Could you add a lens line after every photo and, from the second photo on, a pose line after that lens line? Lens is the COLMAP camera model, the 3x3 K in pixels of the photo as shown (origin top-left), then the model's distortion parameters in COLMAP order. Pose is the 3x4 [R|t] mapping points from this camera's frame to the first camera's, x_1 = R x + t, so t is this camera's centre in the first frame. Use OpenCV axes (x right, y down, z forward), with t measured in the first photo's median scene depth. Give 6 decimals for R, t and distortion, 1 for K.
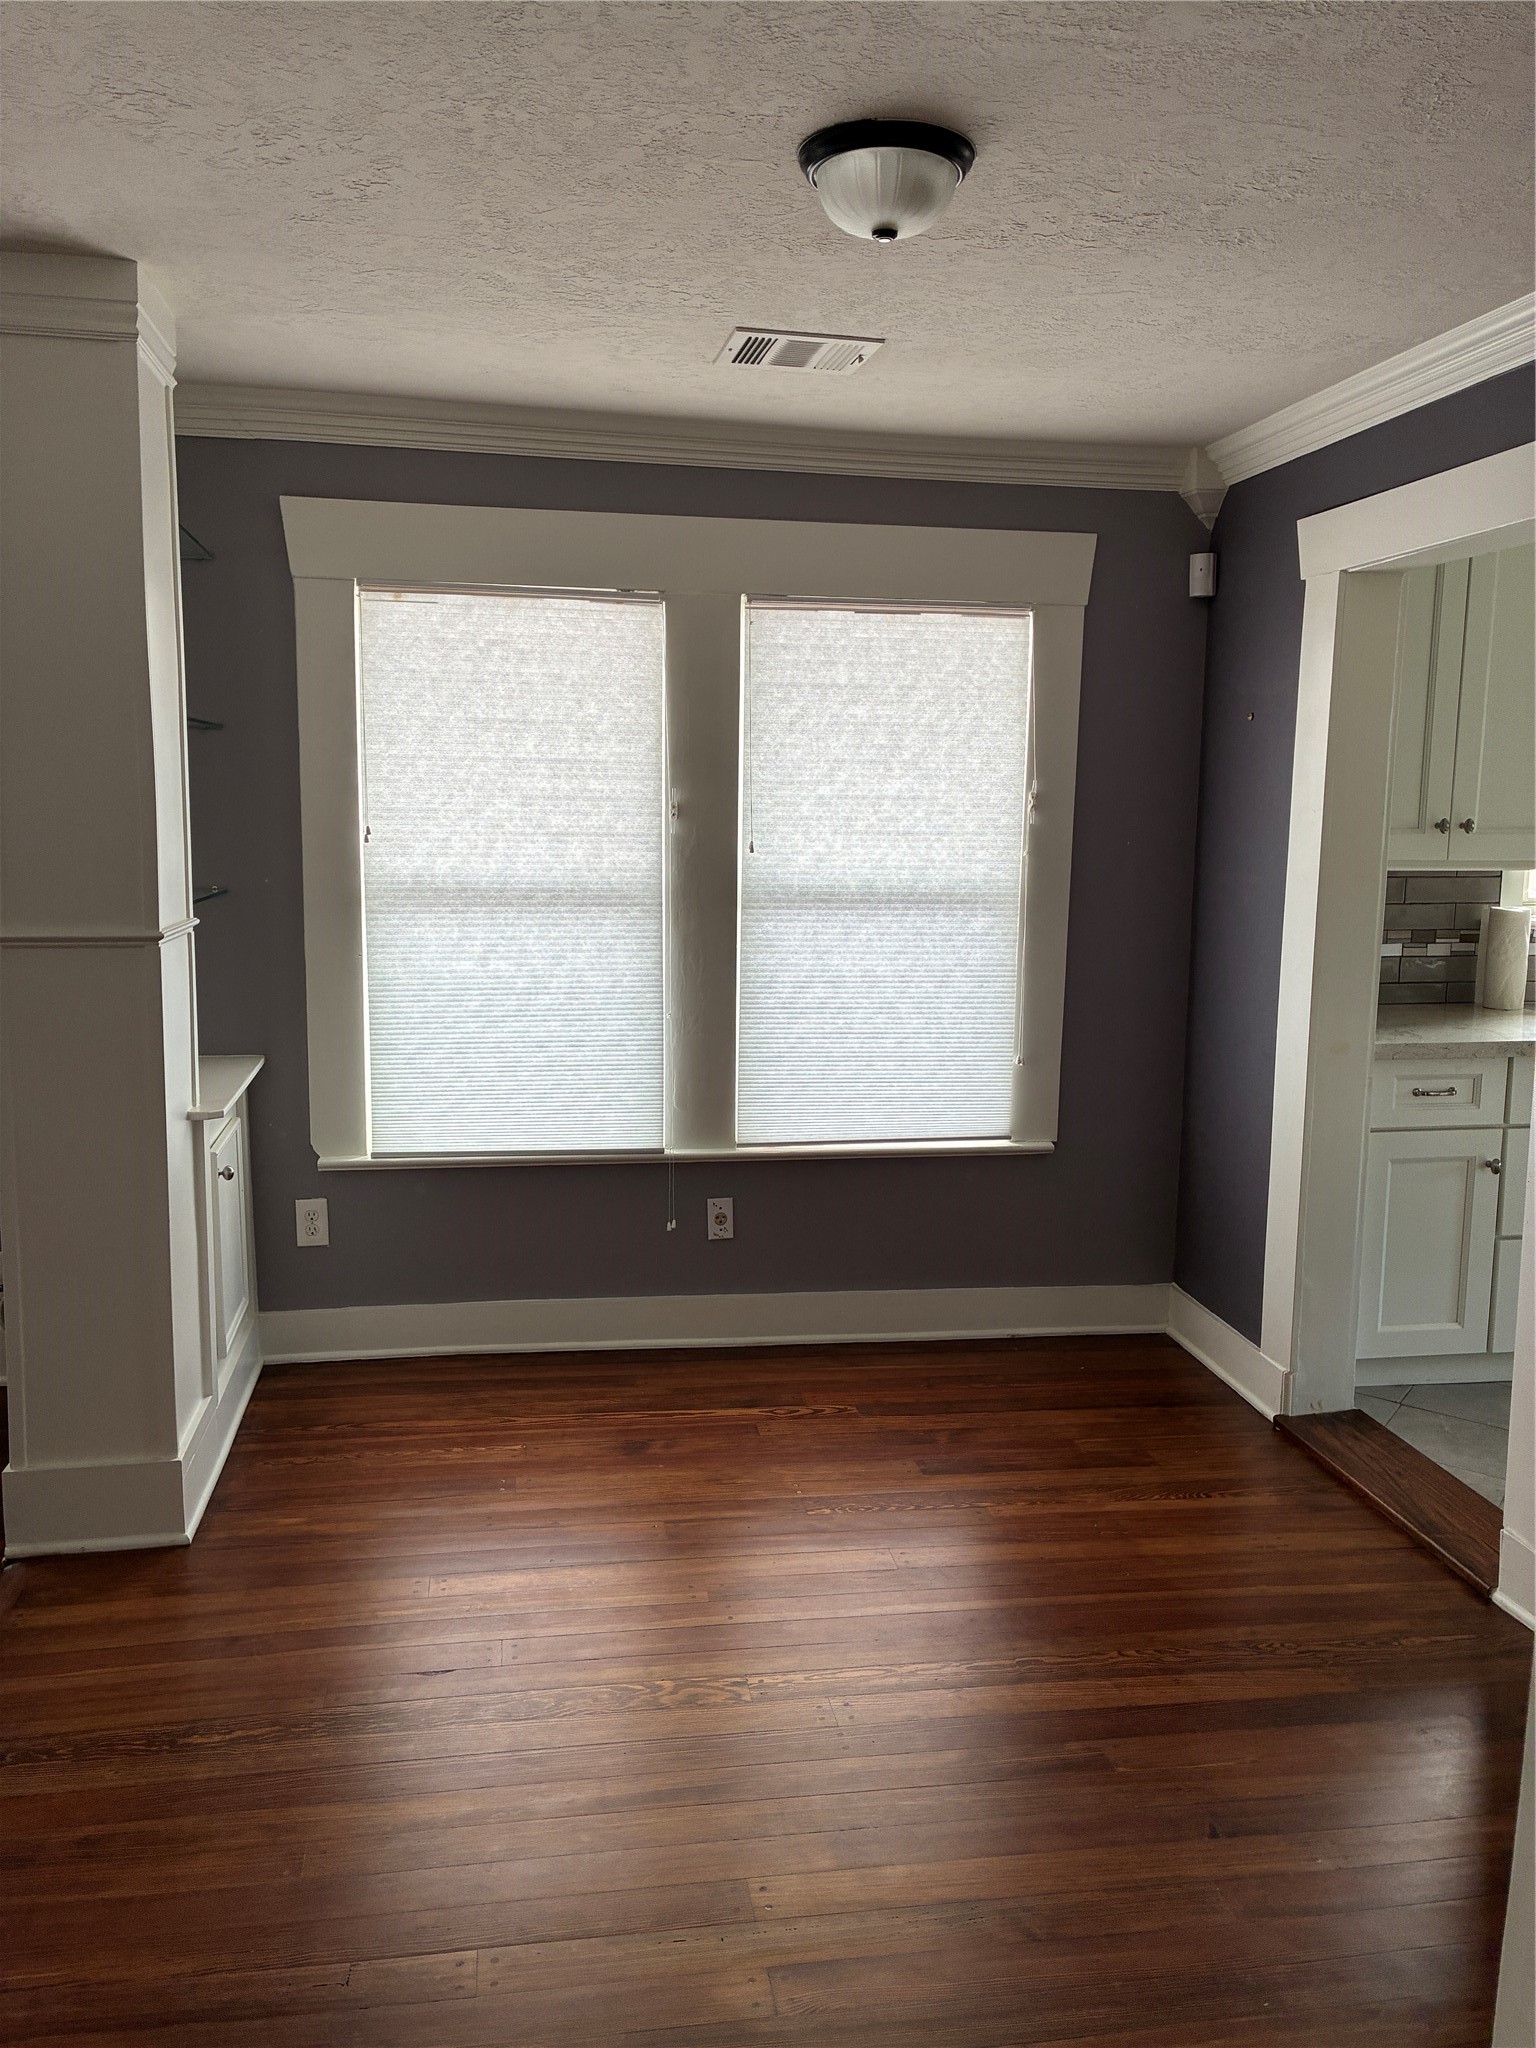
lens RADIAL K [[1565.4, 0, 762.9], [0, 1565.4, 1013.4], [0, 0, 1]] dist [0.008380, -0.008010]
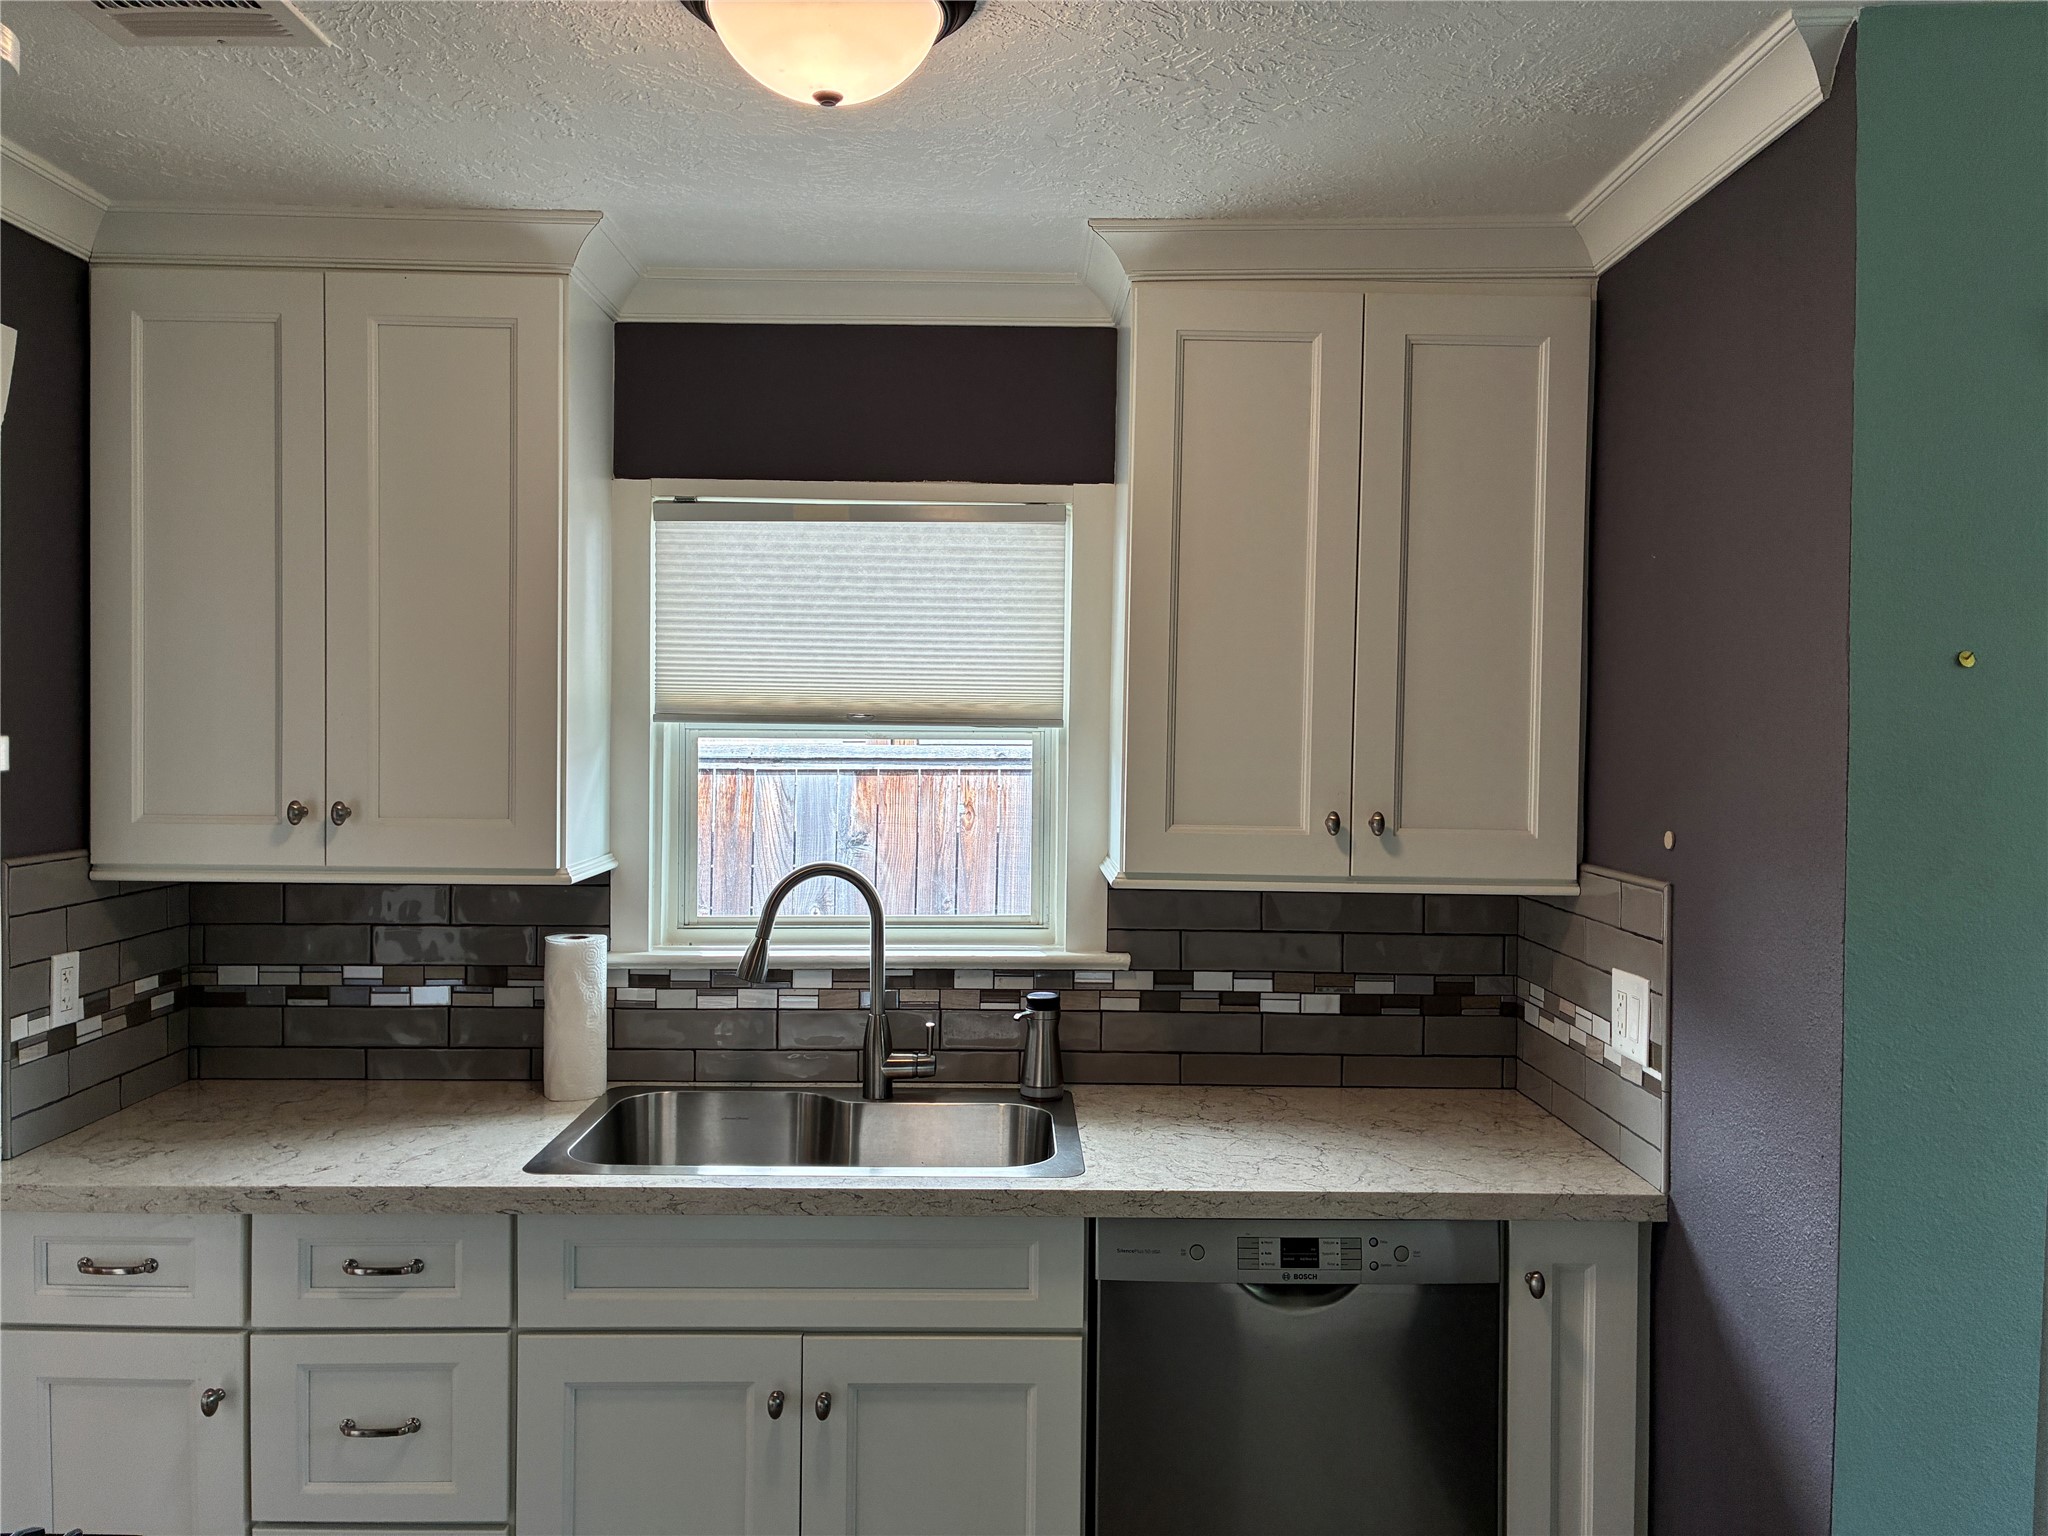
lens RADIAL K [[1565.4, 0, 1048.9], [0, 1565.4, 758.2], [0, 0, 1]] dist [0.008380, -0.008010]
pose [[0.989713, 0.005782, -0.142950, 0.918510], [-0.022346, 0.993168, -0.114537, -0.085763], [0.141311, 0.116553, 0.983080, 0.474051]]
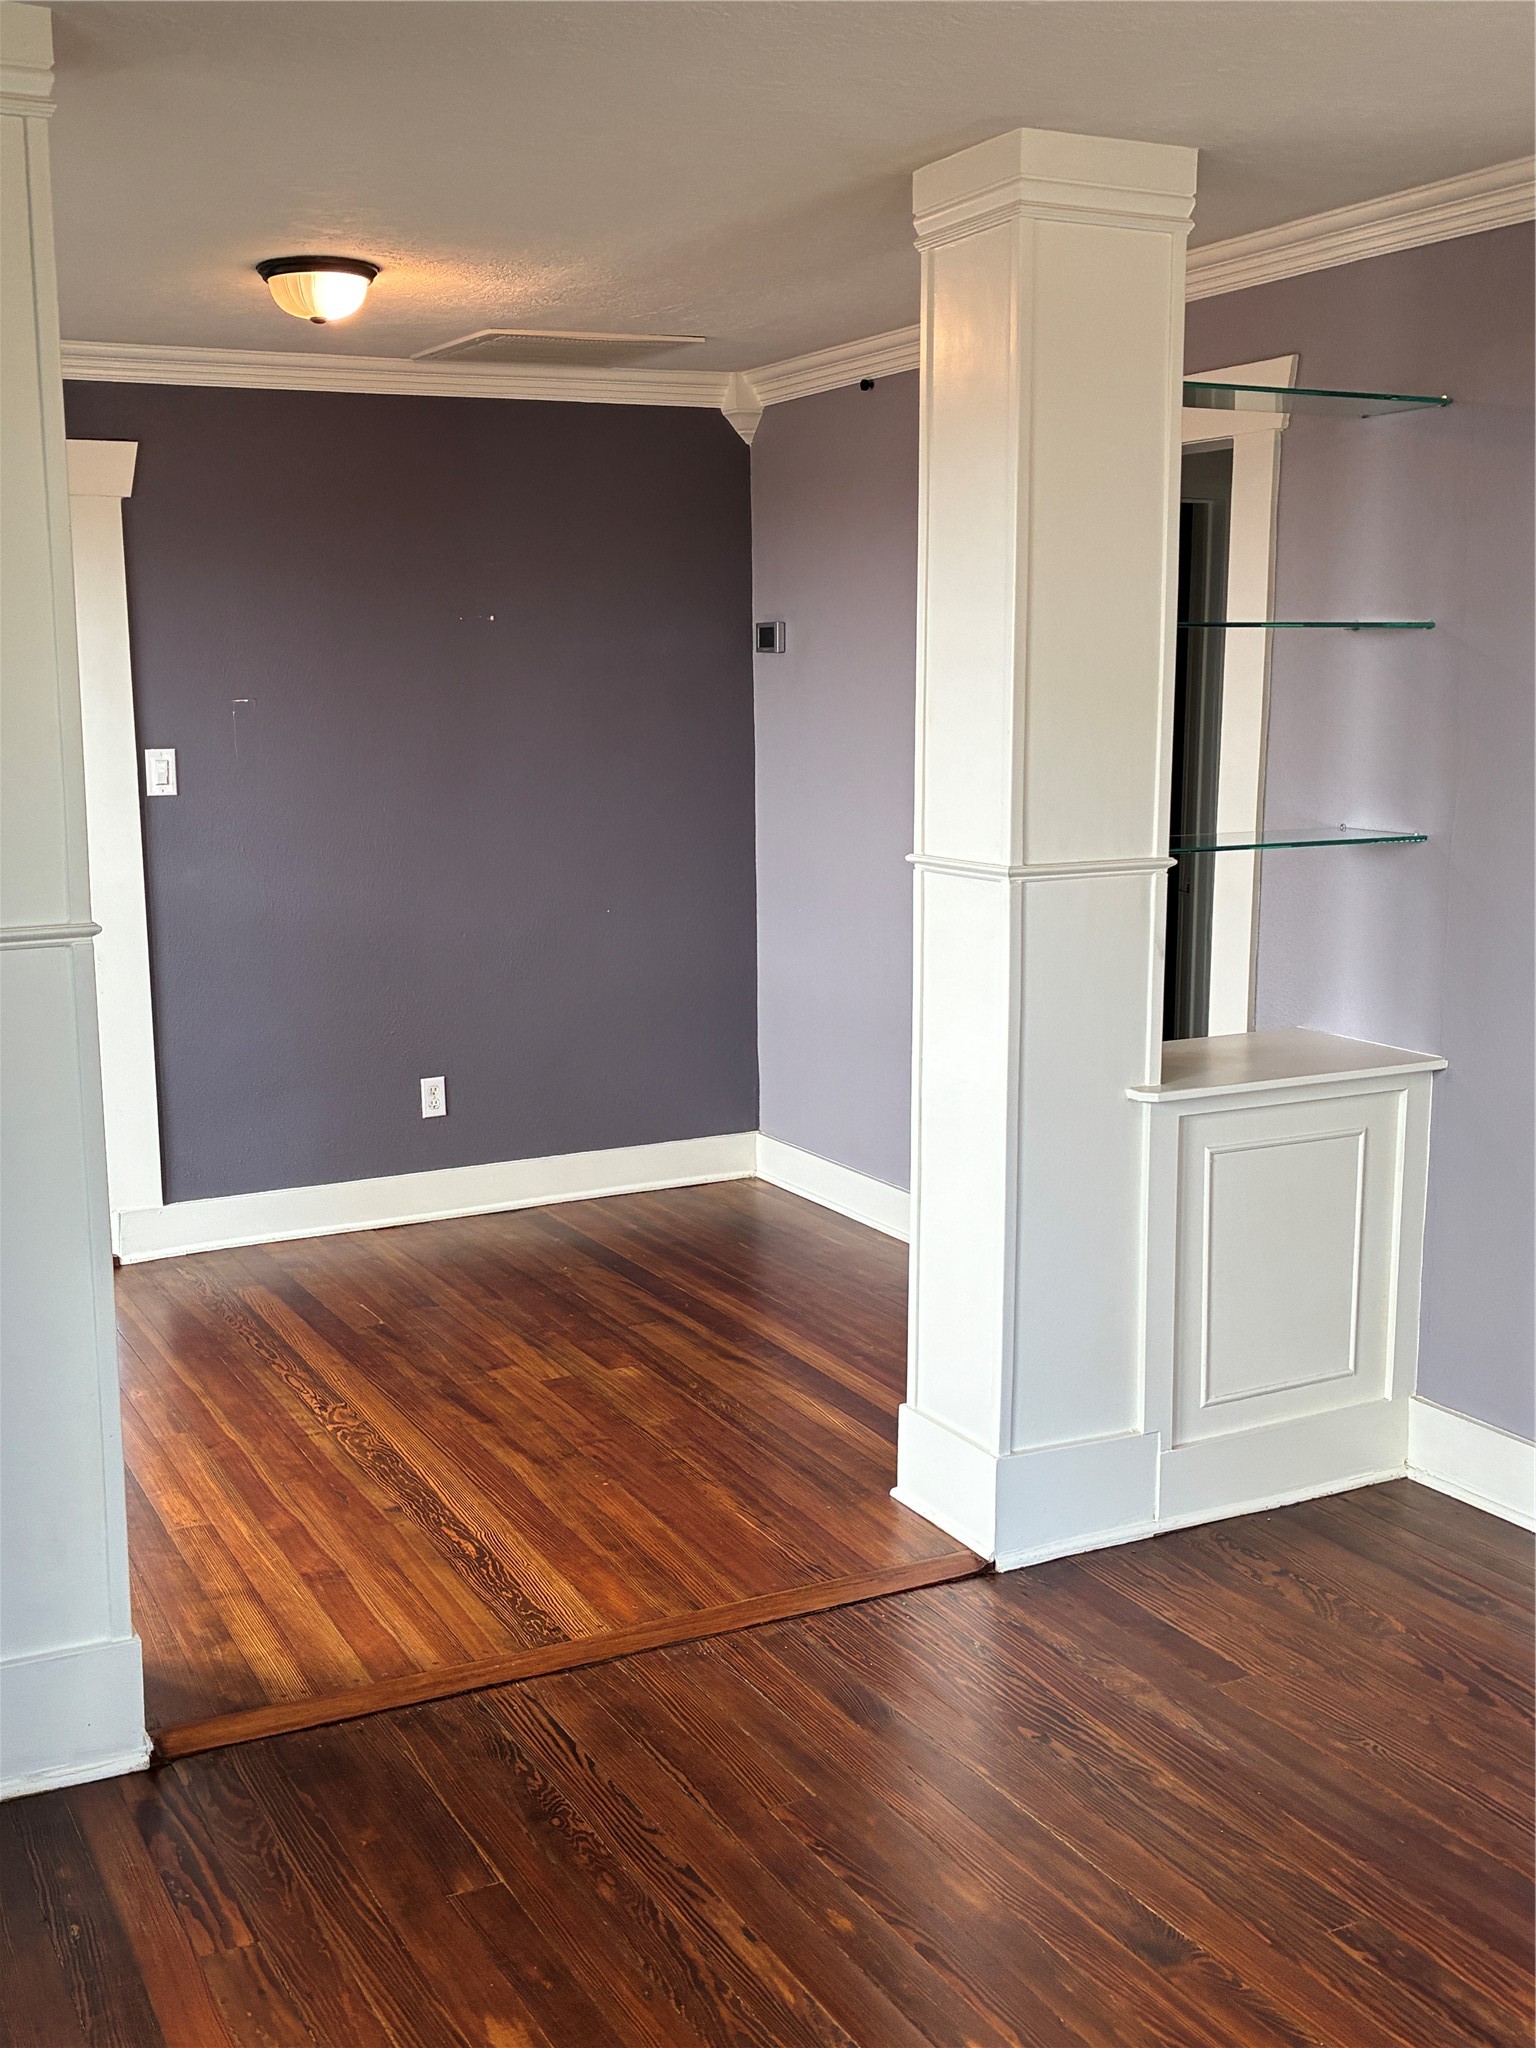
lens RADIAL K [[2196.3, 0, 759.1], [0, 2196.3, 1025.2], [0, 0, 1]] dist [0.105644, -0.184170]
pose [[-0.300003, -0.166281, 0.939334, -1.284685], [0.133832, 0.967616, 0.214031, -0.155384], [-0.944504, 0.189923, -0.268034, 0.794473]]
